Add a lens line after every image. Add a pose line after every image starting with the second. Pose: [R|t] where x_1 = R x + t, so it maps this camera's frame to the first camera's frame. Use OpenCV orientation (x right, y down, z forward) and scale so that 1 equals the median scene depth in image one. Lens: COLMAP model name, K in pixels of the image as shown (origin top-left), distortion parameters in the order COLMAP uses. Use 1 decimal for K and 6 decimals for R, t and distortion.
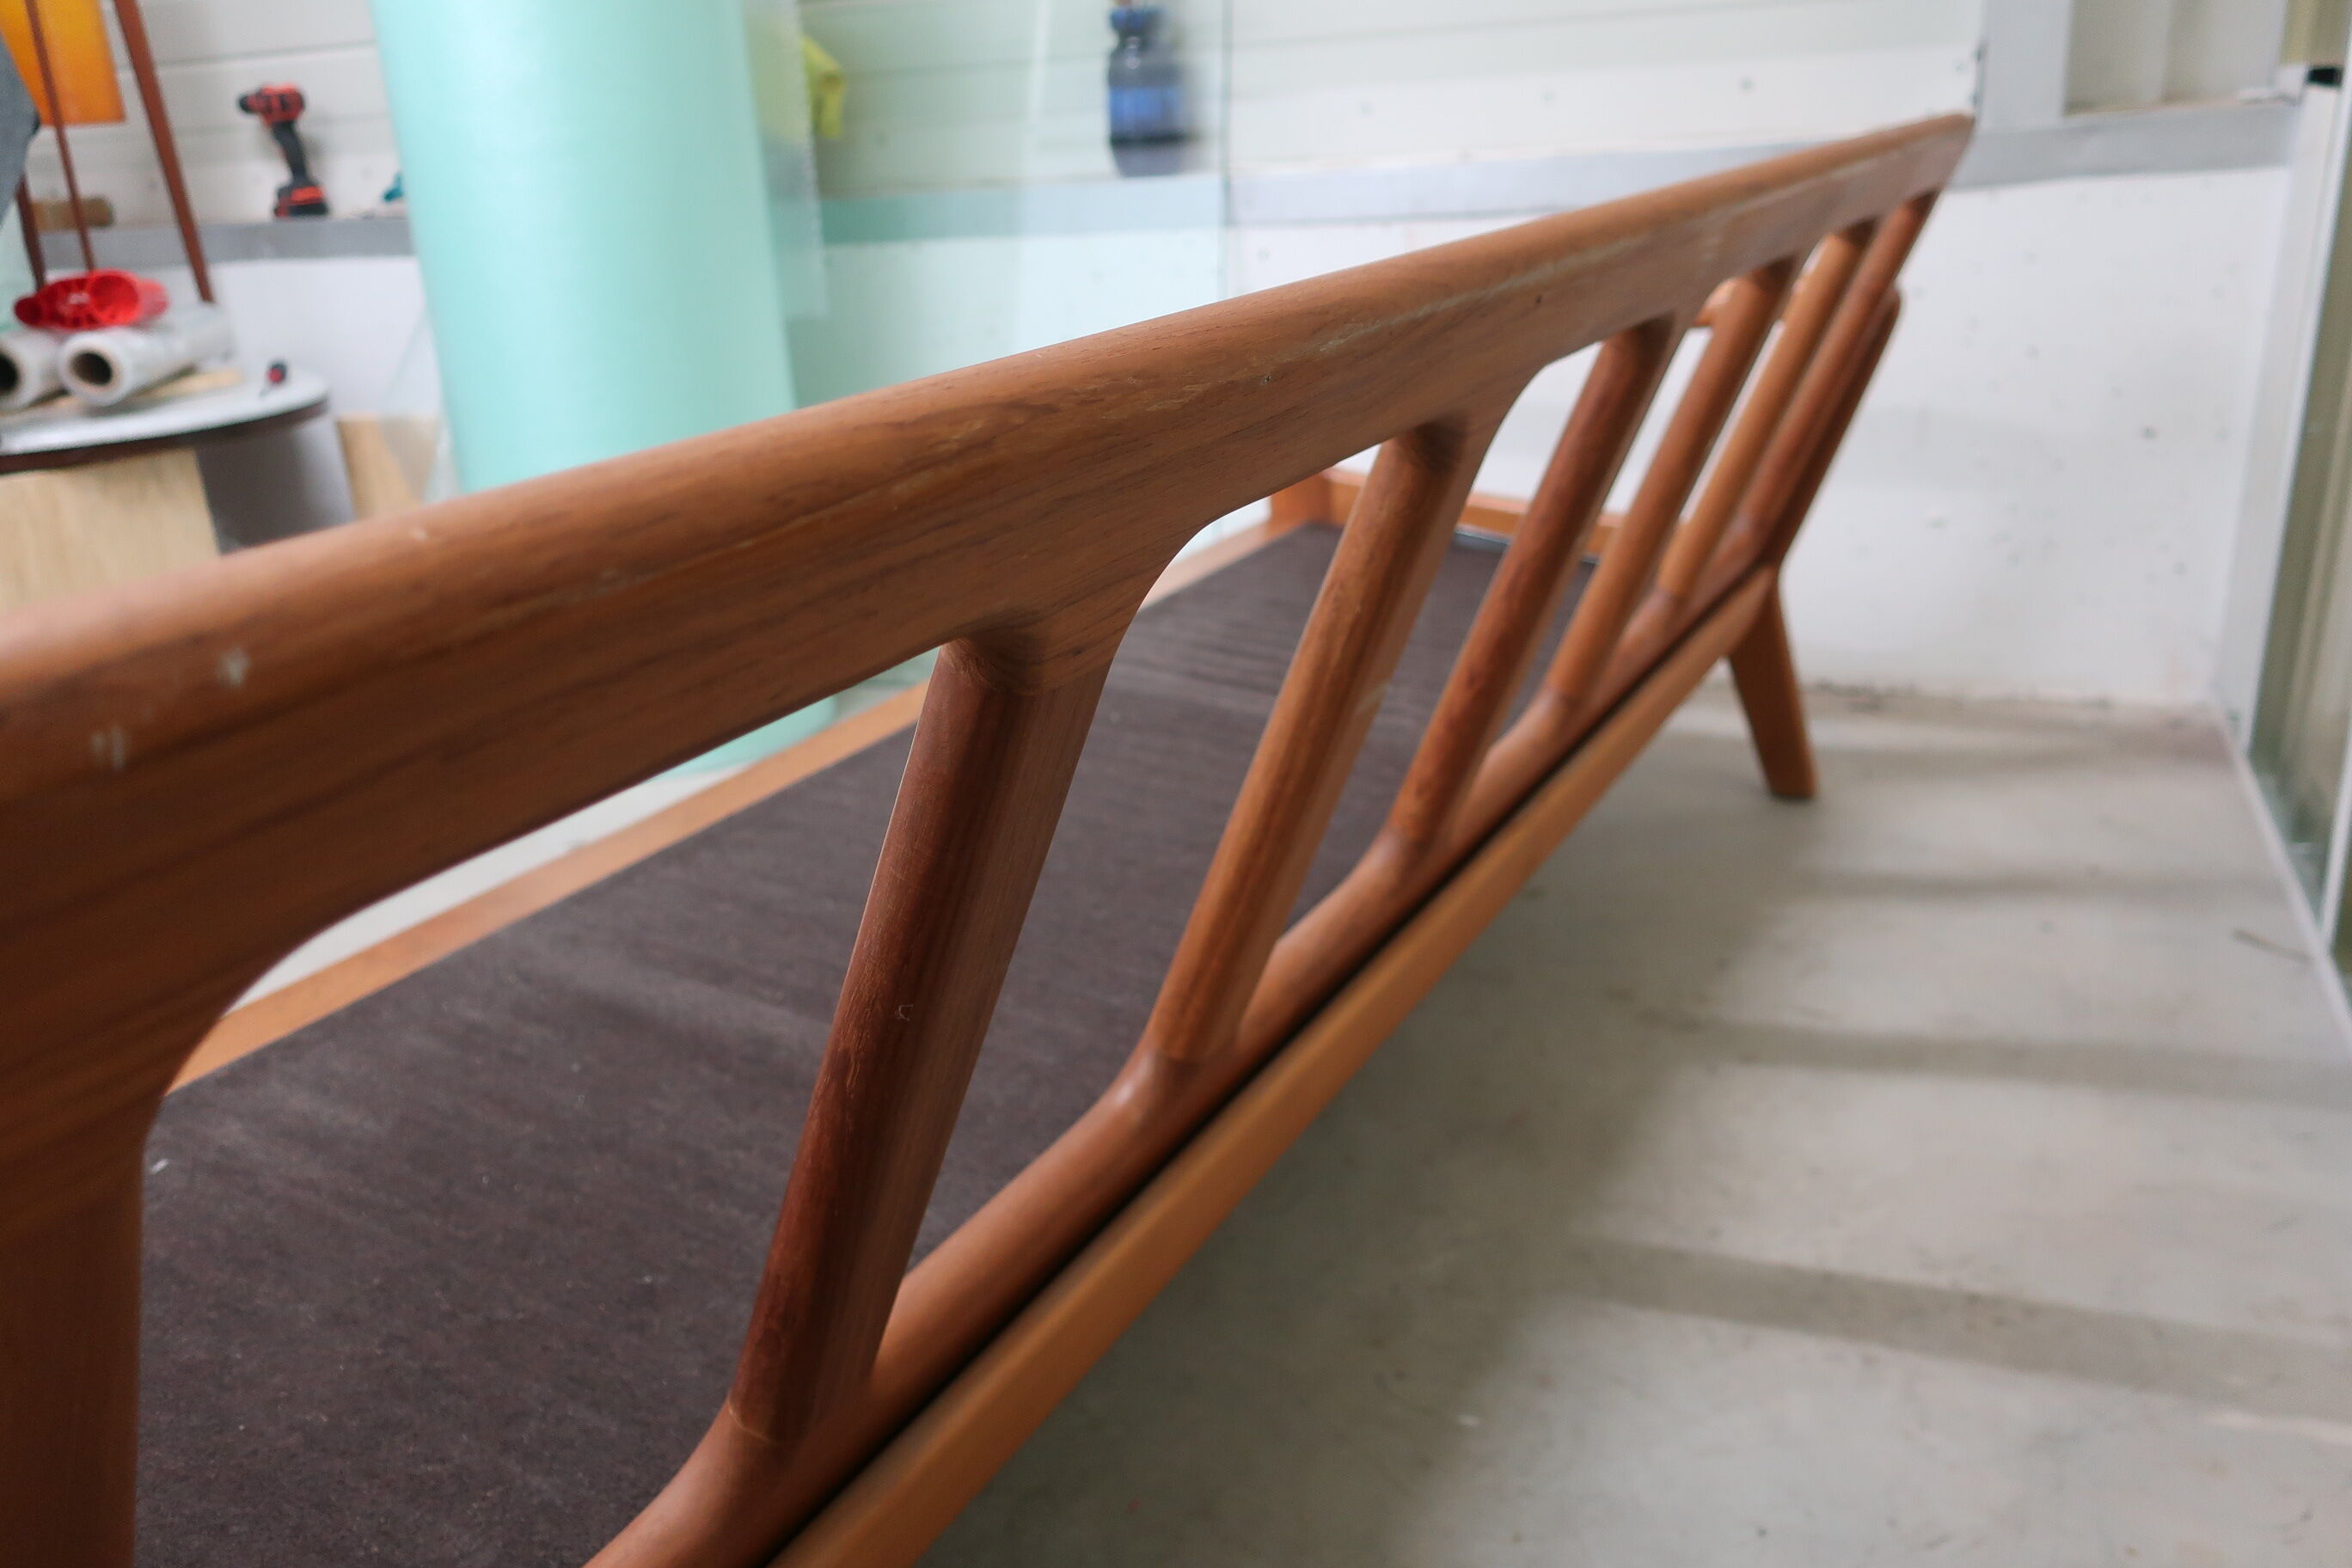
lens RADIAL K [[1804.7, 0, 1176.9], [0, 1804.7, 793.1], [0, 0, 1]] dist [-0.010852, 0.003903]
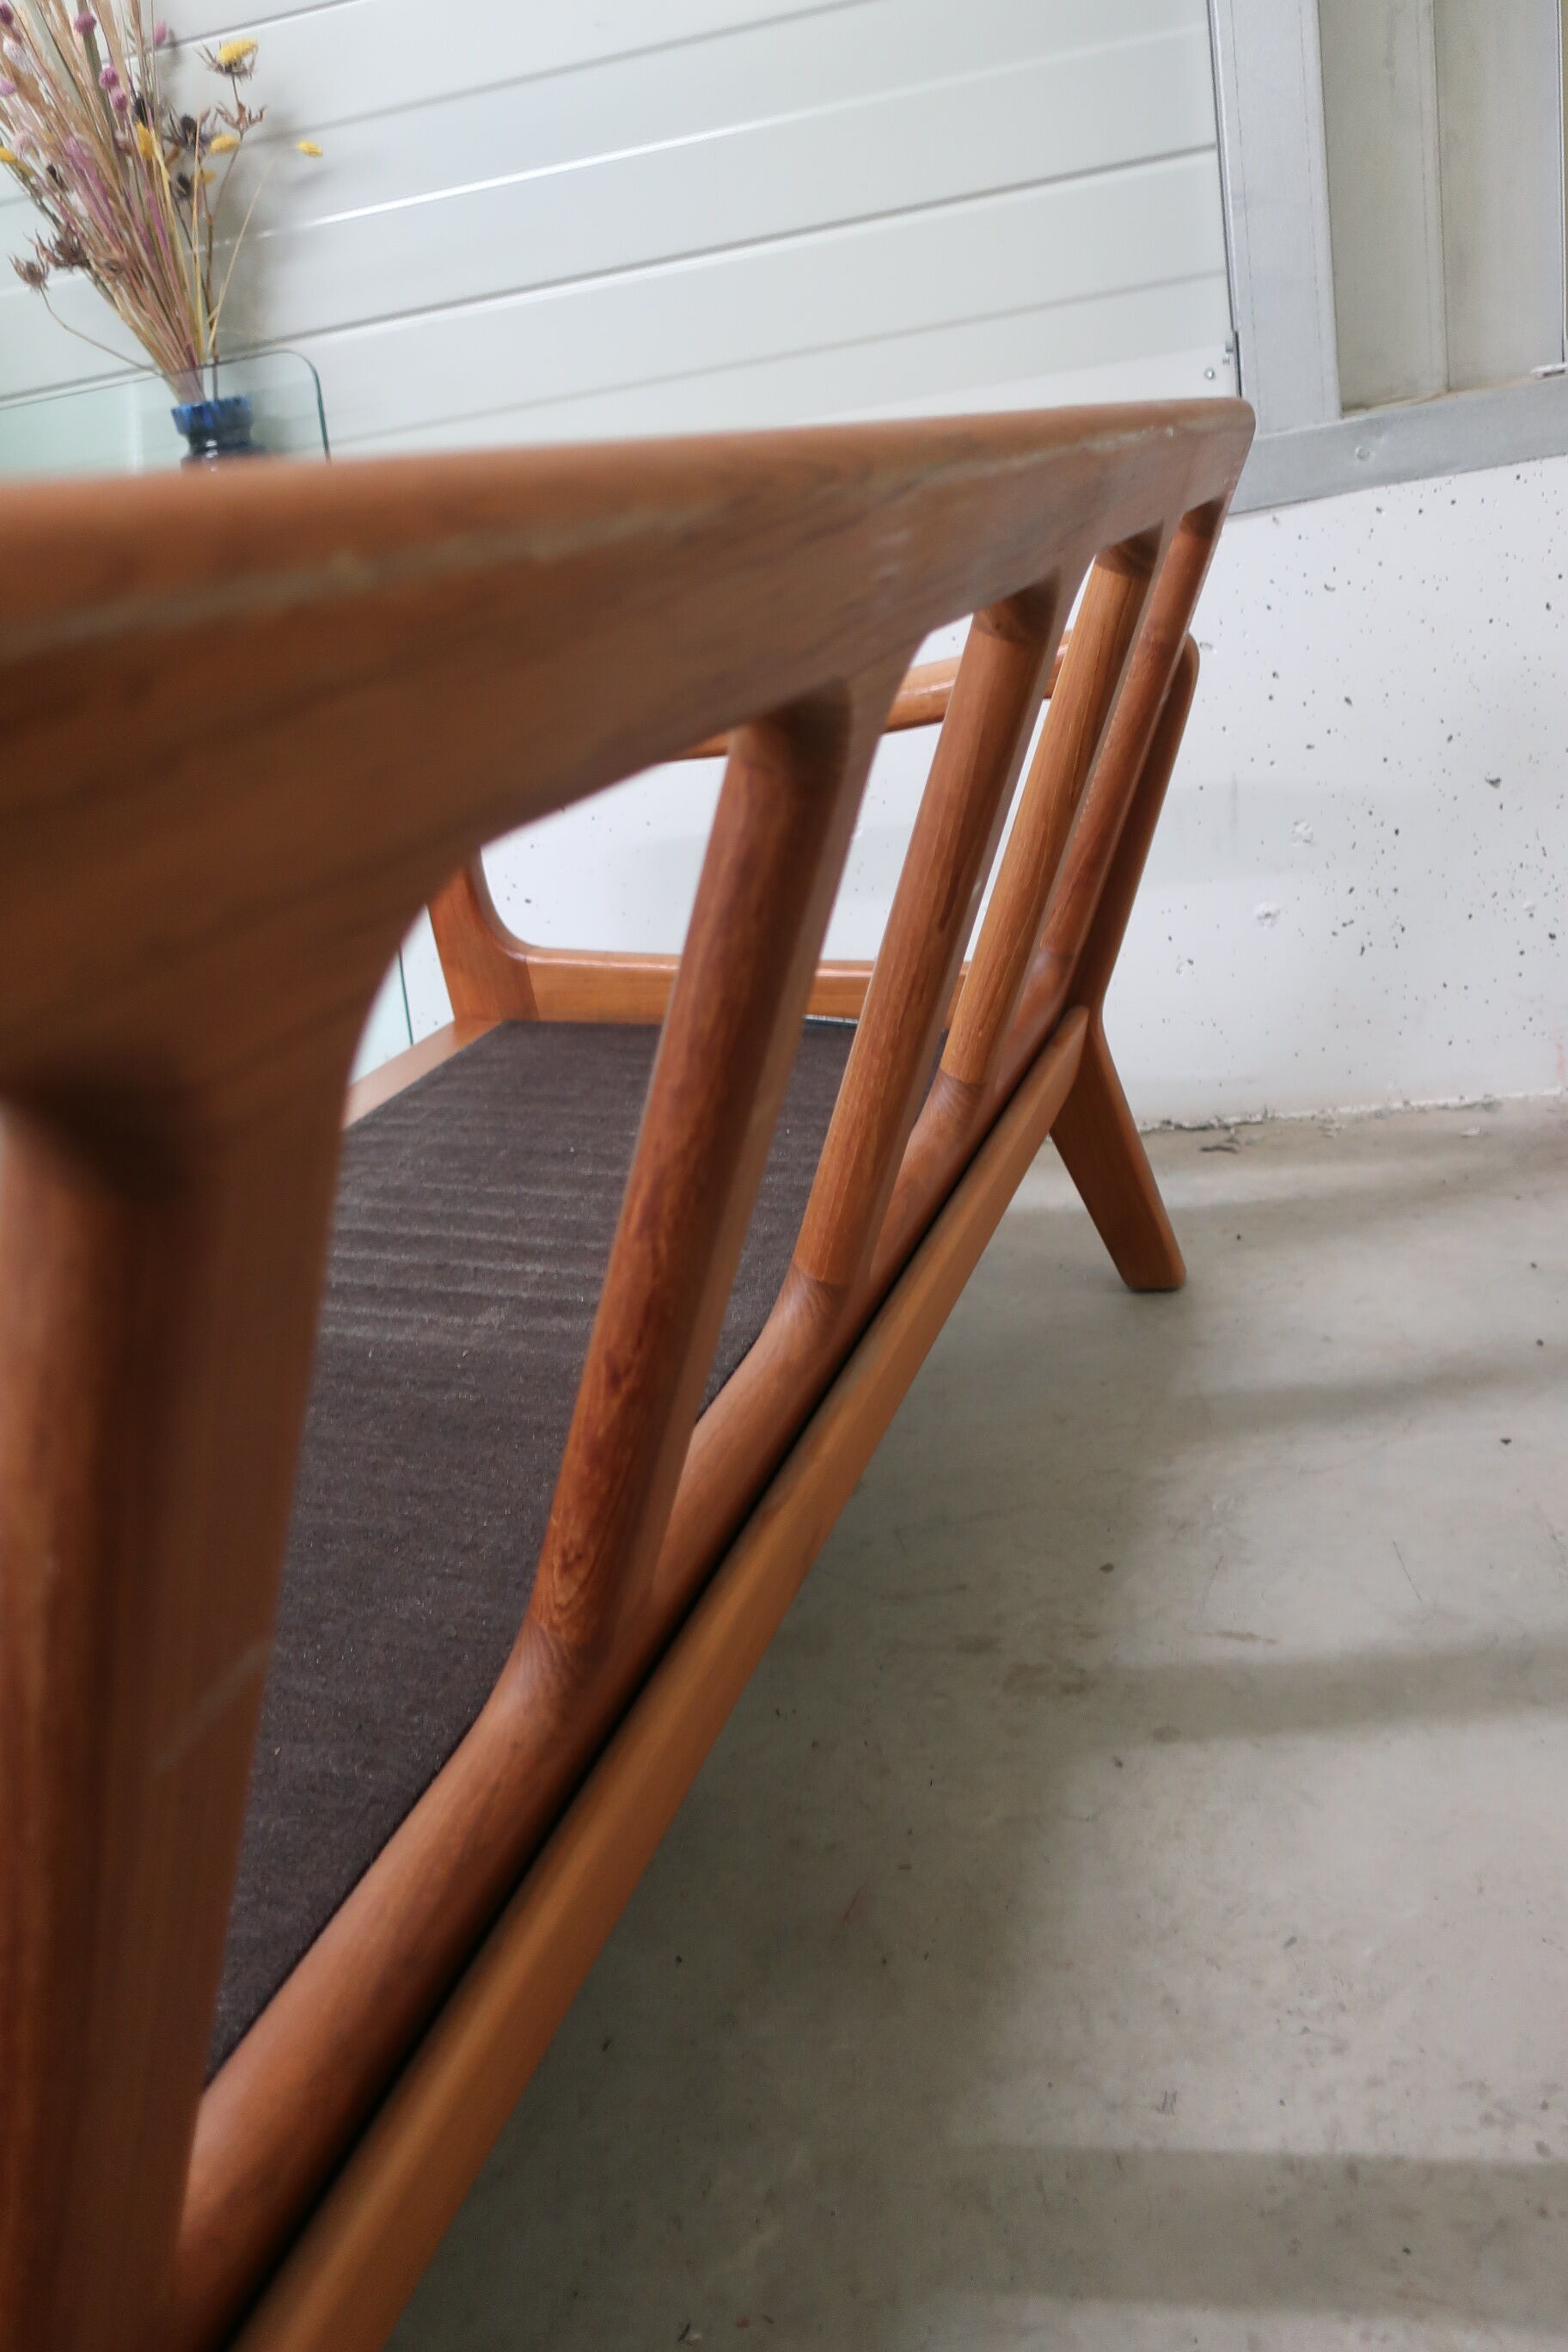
lens RADIAL K [[1804.7, 0, 784.0], [0, 1804.7, 1176.0], [0, 0, 1]] dist [-0.010852, 0.003903]
pose [[0.979162, -0.147731, 0.139347, 0.083099], [0.151563, 0.988297, -0.017240, -0.060823], [-0.135169, 0.038000, 0.990094, 0.248758]]
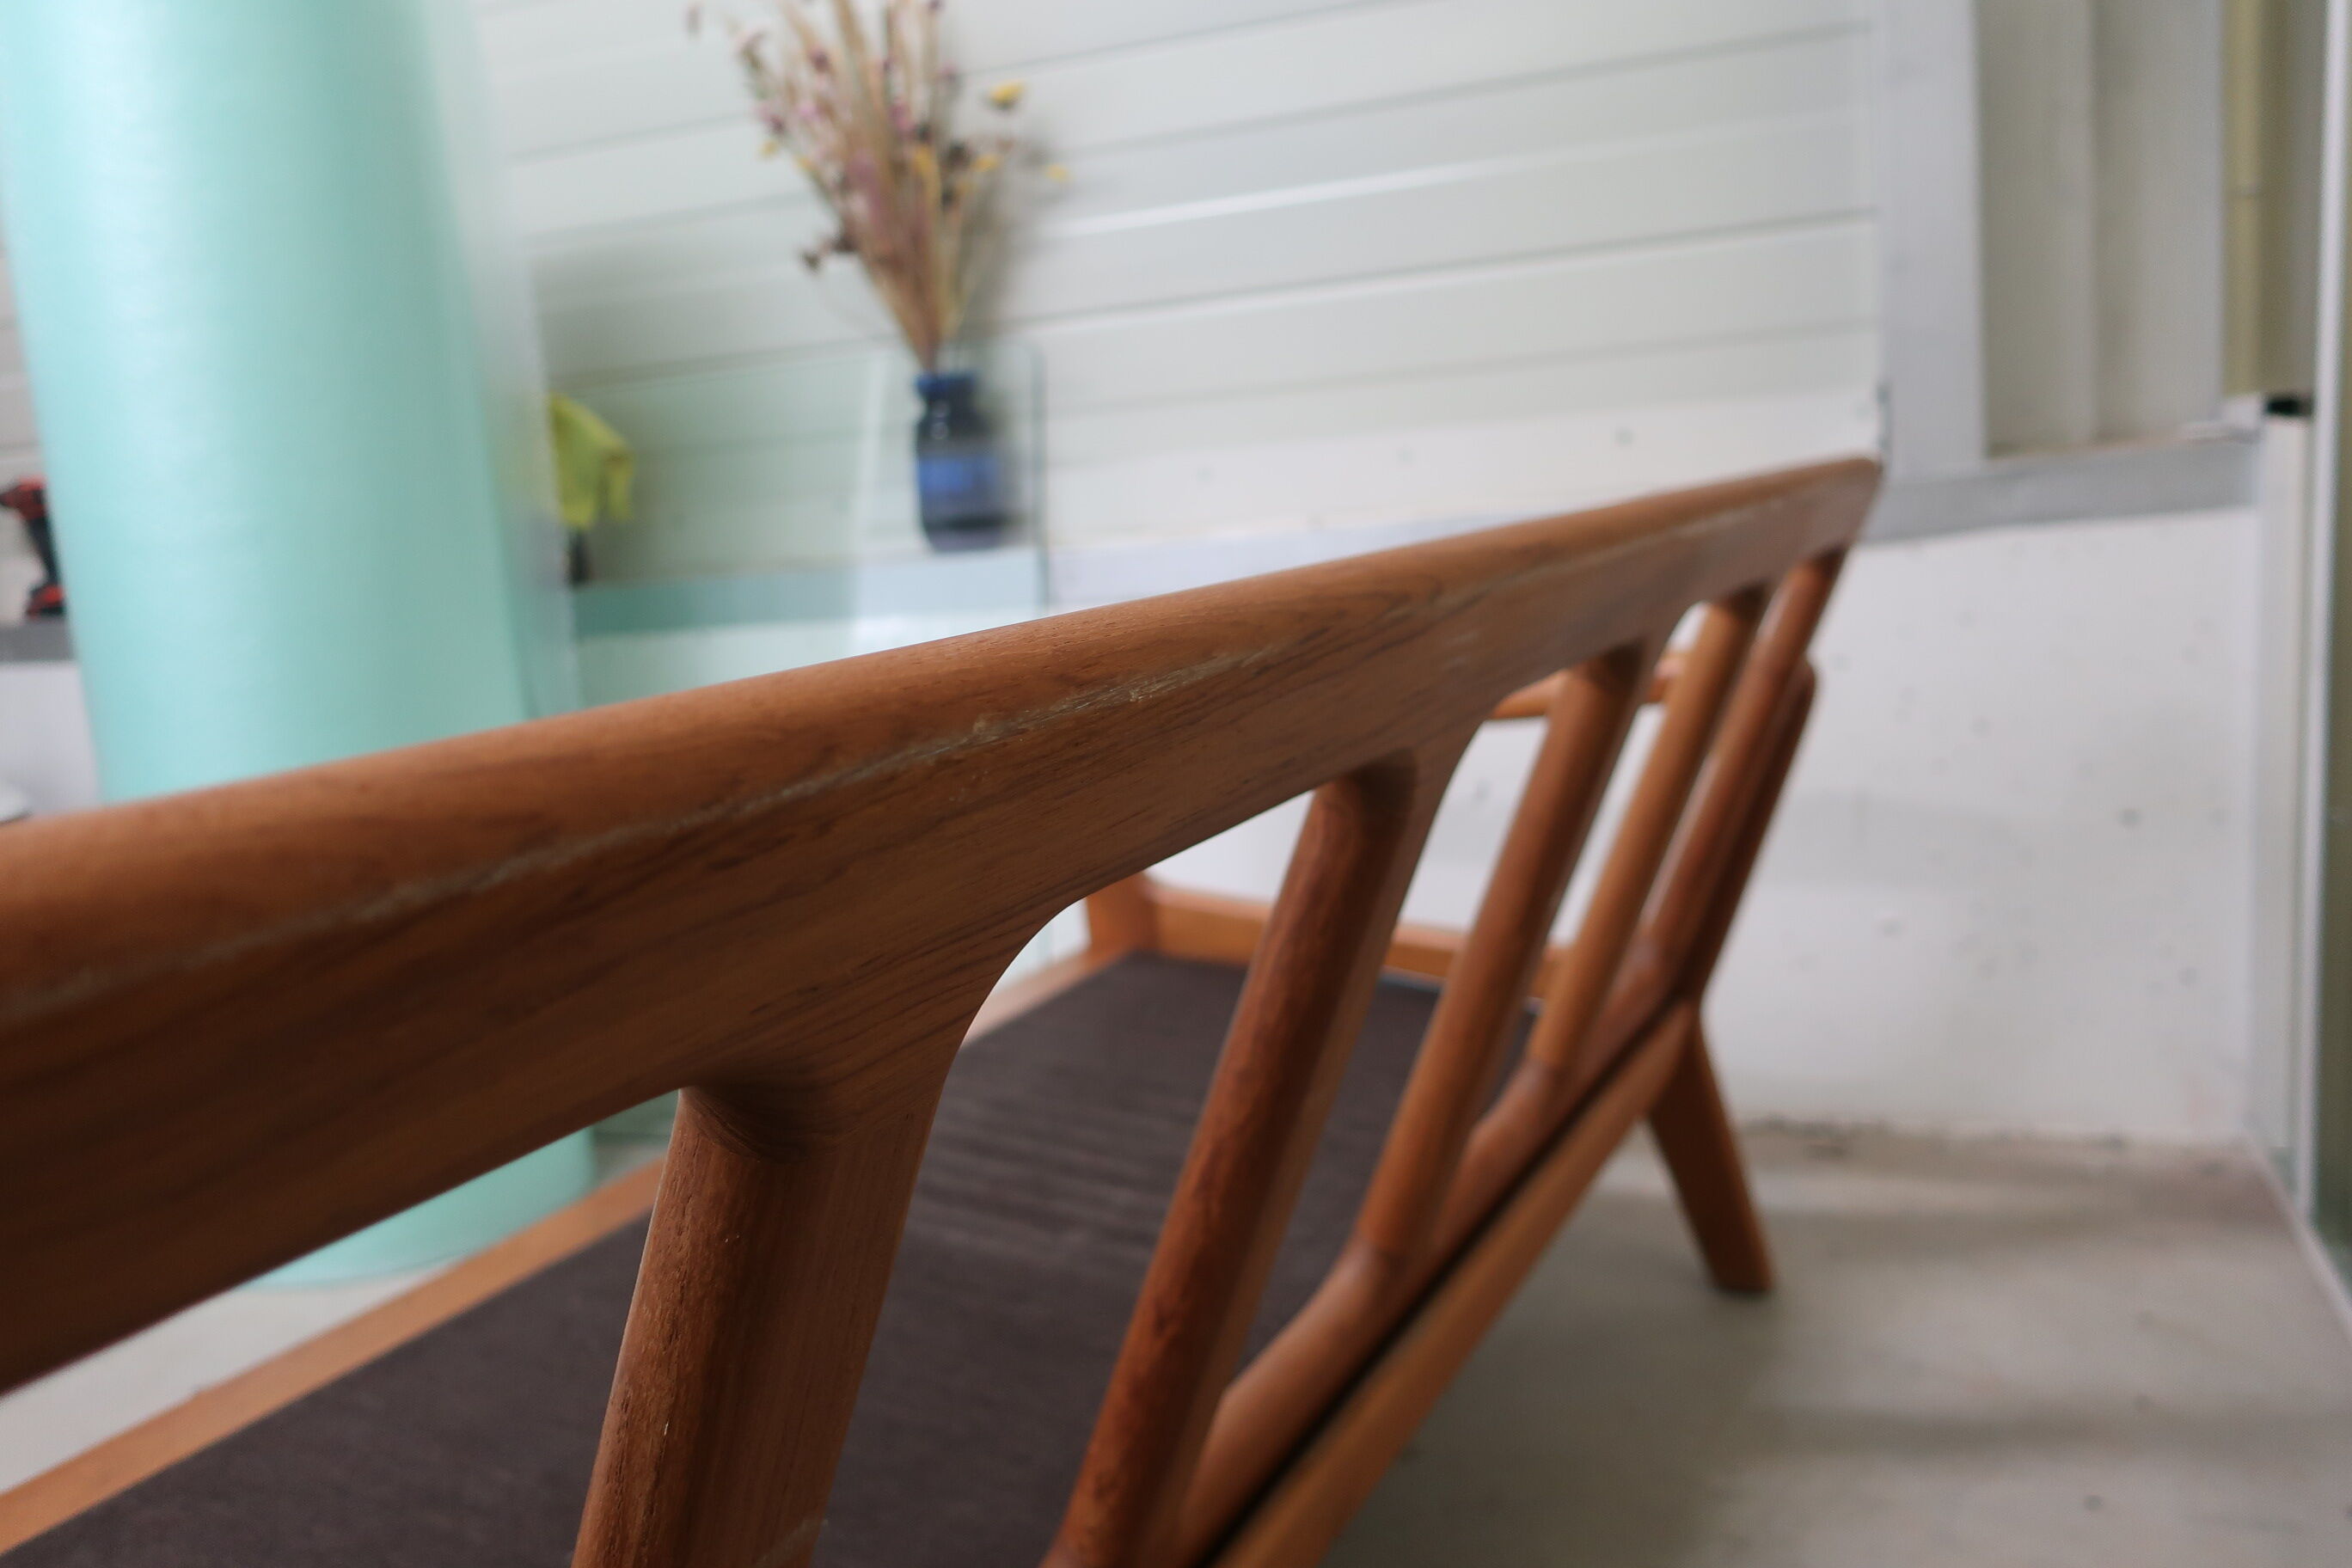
lens RADIAL K [[1804.7, 0, 1176.9], [0, 1804.7, 793.1], [0, 0, 1]] dist [-0.010852, 0.003903]
pose [[0.999500, -0.026563, 0.017161, 0.092847], [0.029394, 0.980500, -0.194308, -0.068437], [-0.011665, 0.194716, 0.980790, 0.203366]]
